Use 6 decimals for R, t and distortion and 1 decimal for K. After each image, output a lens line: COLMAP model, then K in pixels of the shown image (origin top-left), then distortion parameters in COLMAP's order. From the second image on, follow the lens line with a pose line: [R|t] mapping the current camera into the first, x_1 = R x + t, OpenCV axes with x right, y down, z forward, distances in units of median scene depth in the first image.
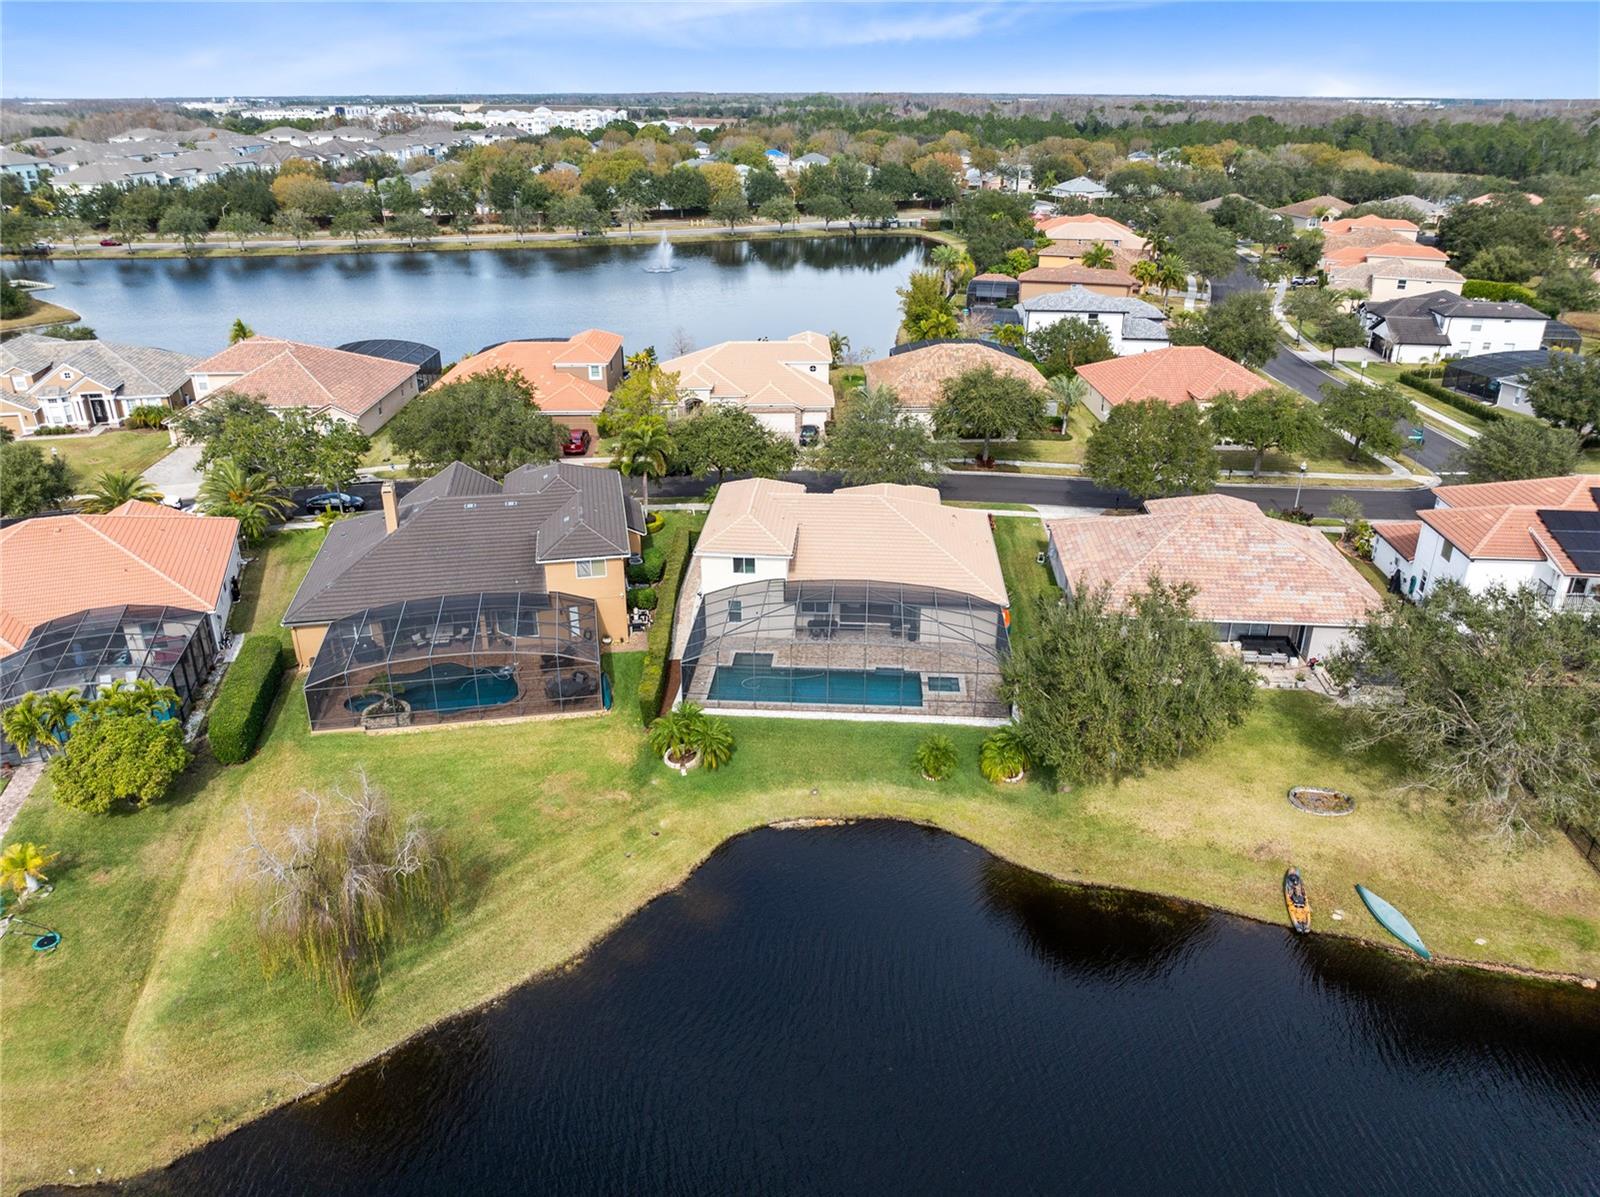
lens RADIAL K [[1121.3, 0, 796.3], [0, 1121.3, 596.5], [0, 0, 1]] dist [-0.069556, 0.040339]
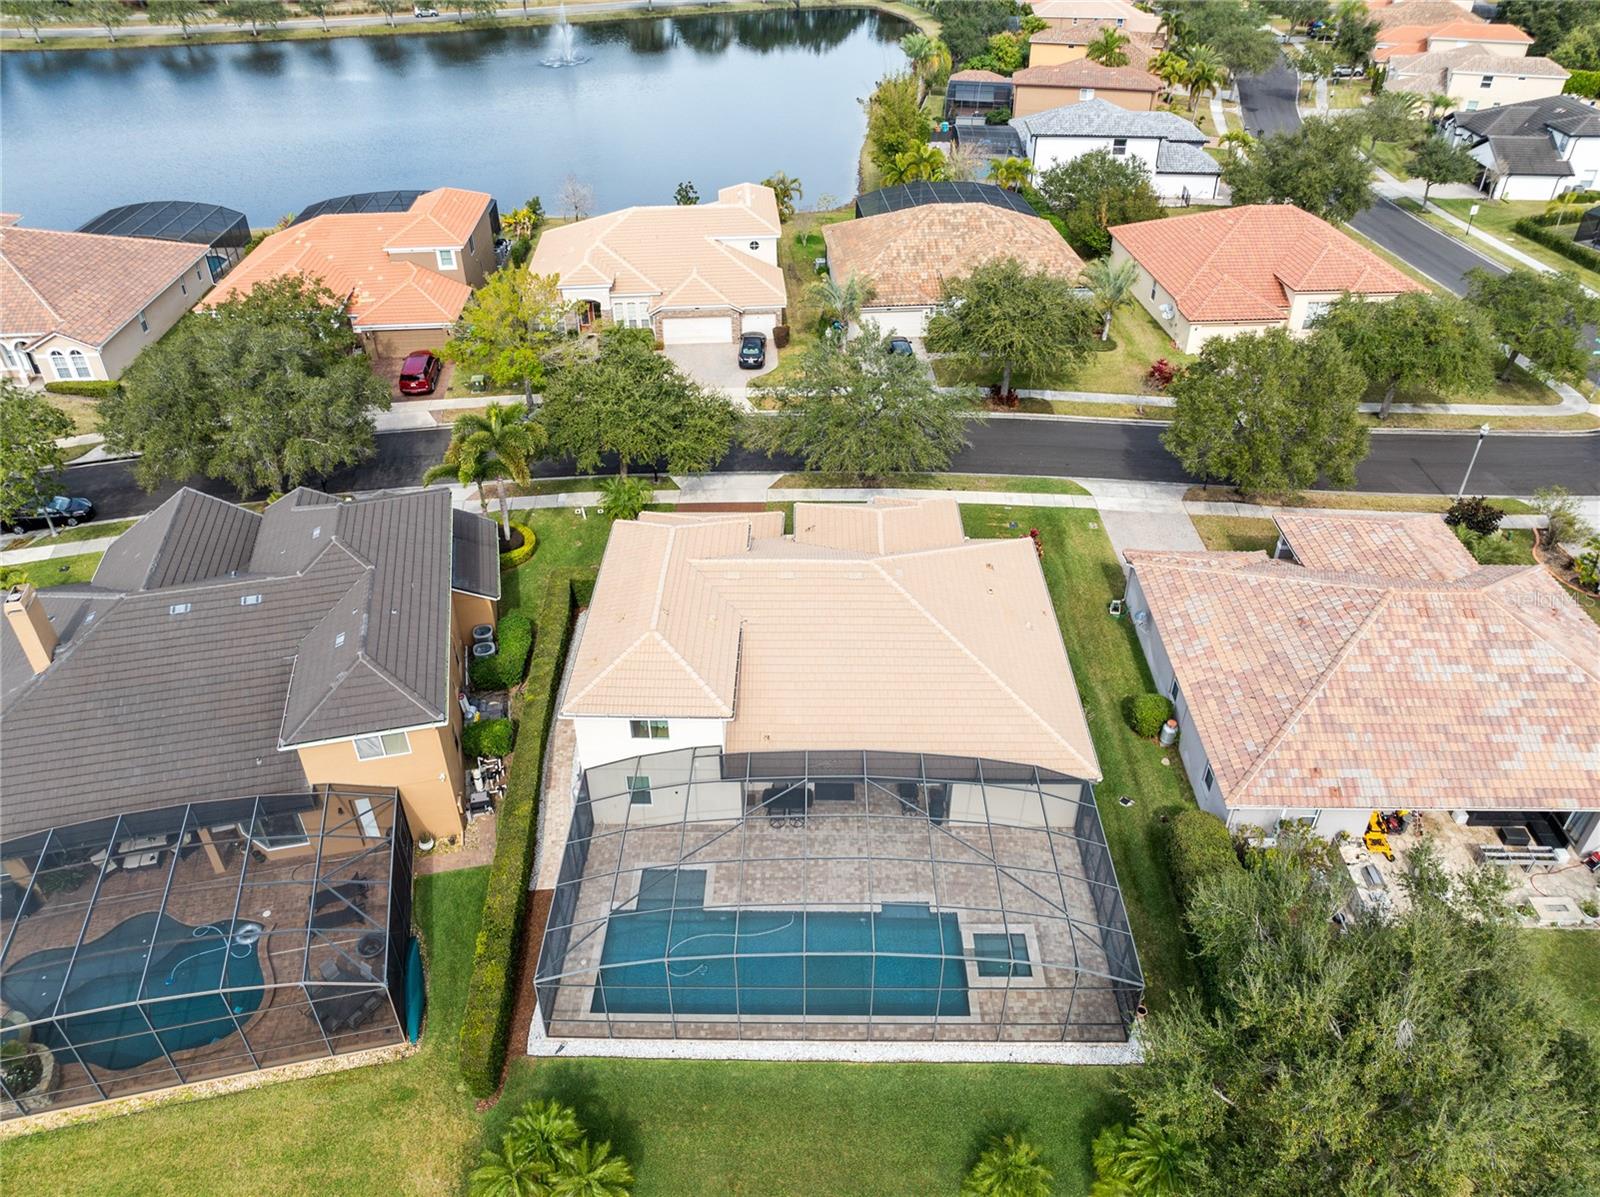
lens RADIAL K [[1121.3, 0, 797.8], [0, 1121.3, 607.3], [0, 0, 1]] dist [-0.069556, 0.040339]
pose [[0.998489, -0.034586, 0.042705, 0.005439], [0.025610, 0.980421, 0.195241, -0.149341], [-0.048622, -0.193852, 0.979825, 0.333434]]
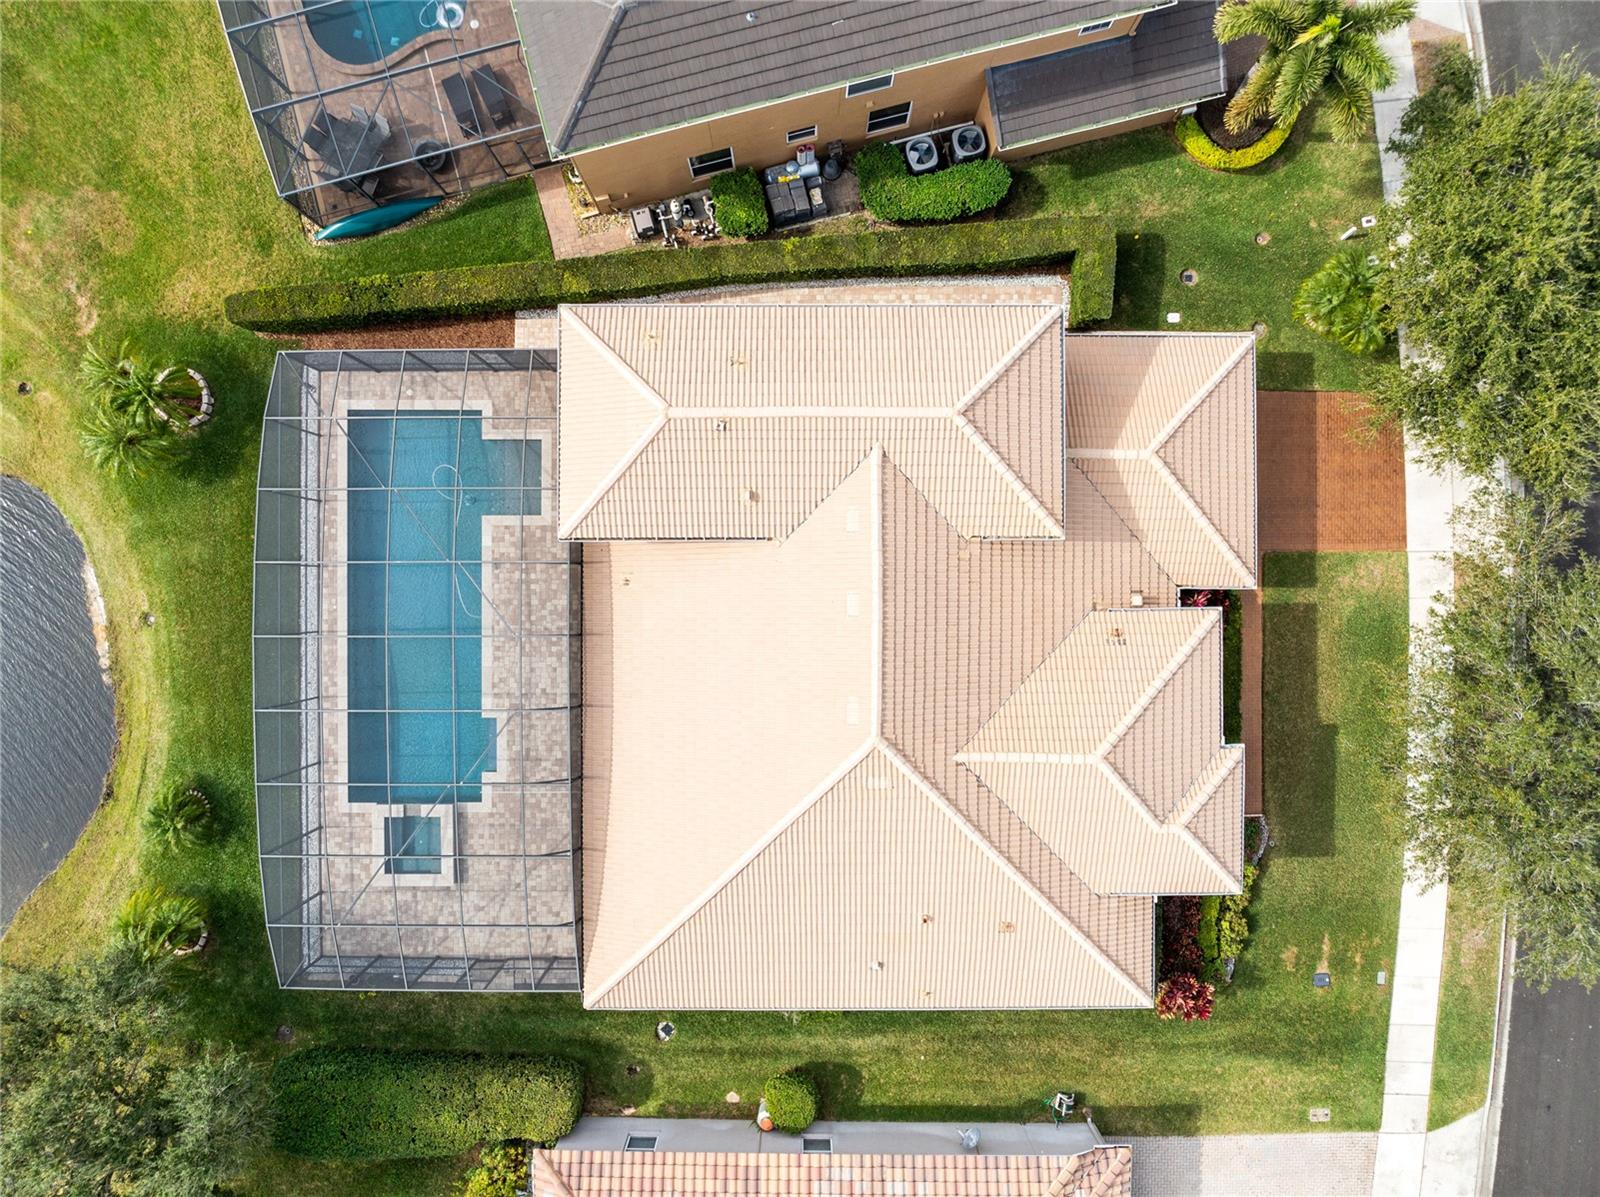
lens RADIAL K [[1121.3, 0, 802.8], [0, 1121.3, 603.0], [0, 0, 1]] dist [-0.069556, 0.040339]
pose [[0.071673, 0.997428, 0.000214, 0.020269], [-0.407752, 0.029104, 0.912629, -0.334239], [0.910276, -0.065498, 0.408789, 0.663489]]
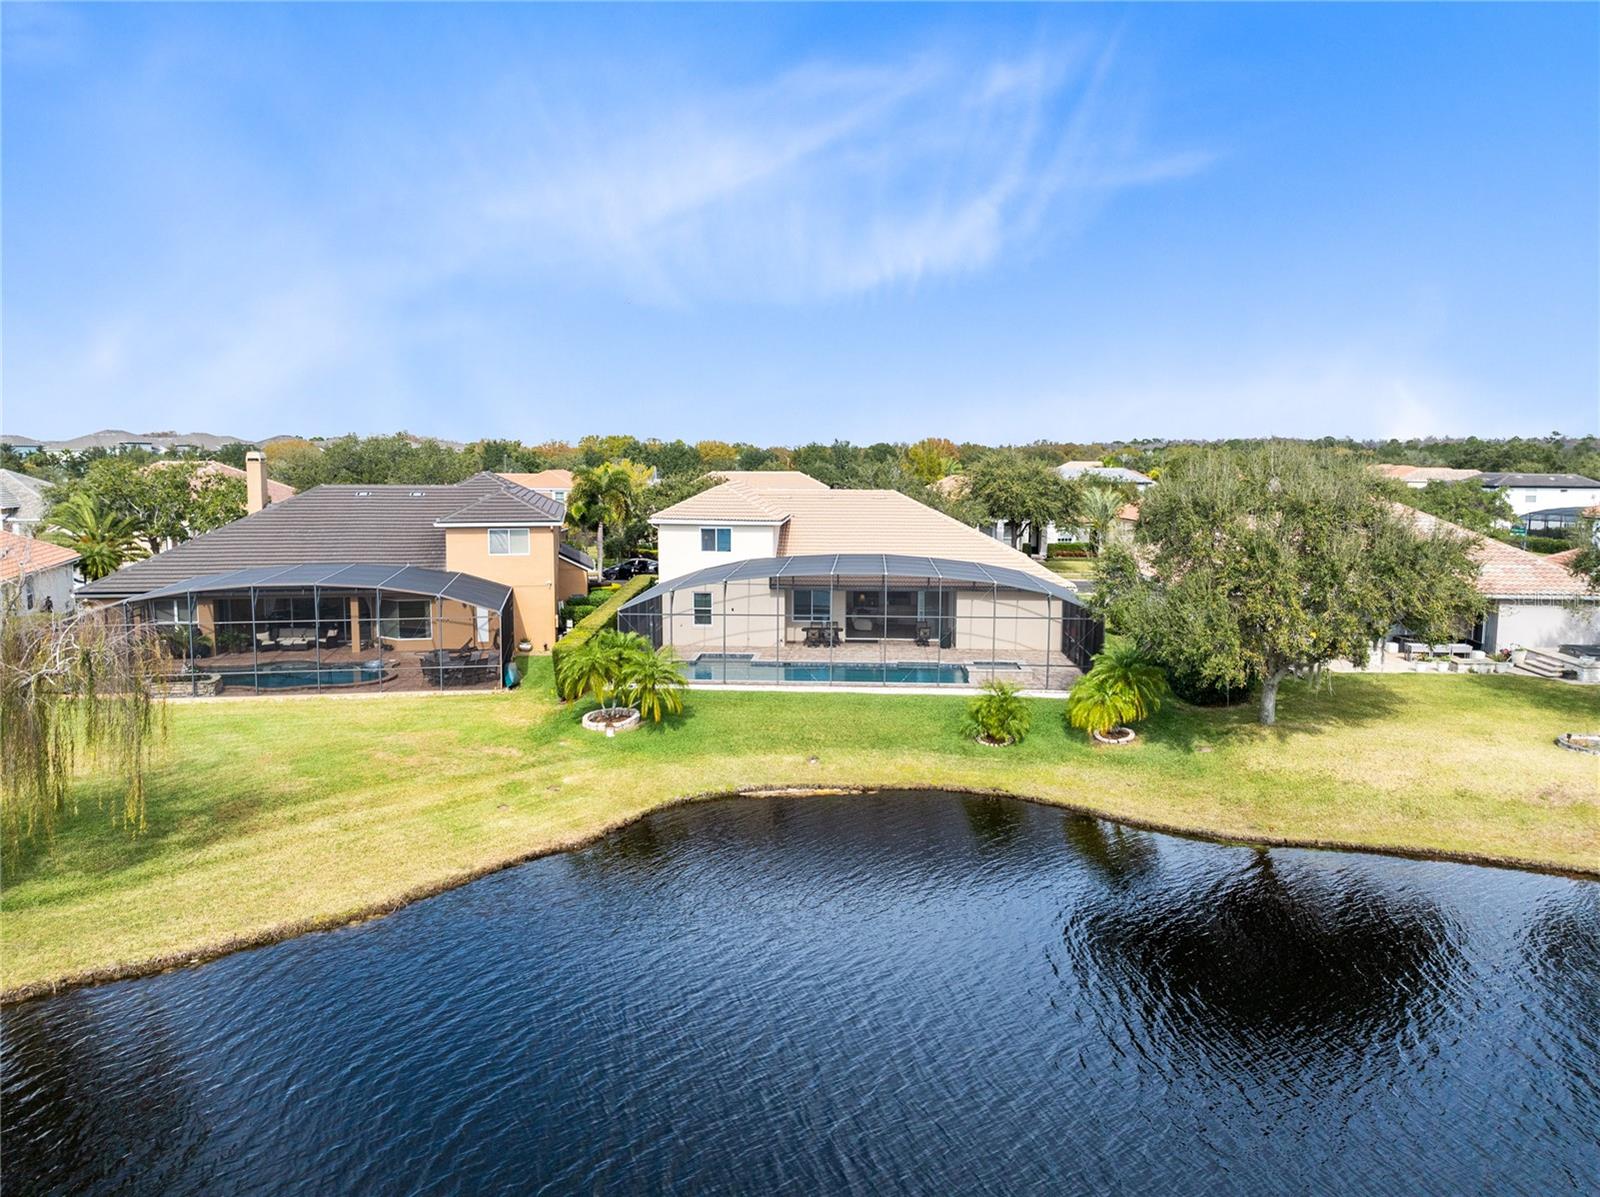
lens RADIAL K [[1121.3, 0, 799.5], [0, 1121.3, 599.3], [0, 0, 1]] dist [-0.069556, 0.040339]
pose [[0.999941, 0.006450, 0.008785, 0.001587], [-0.003232, 0.945310, -0.326157, 0.188268], [-0.010408, 0.326110, 0.945275, 0.233166]]
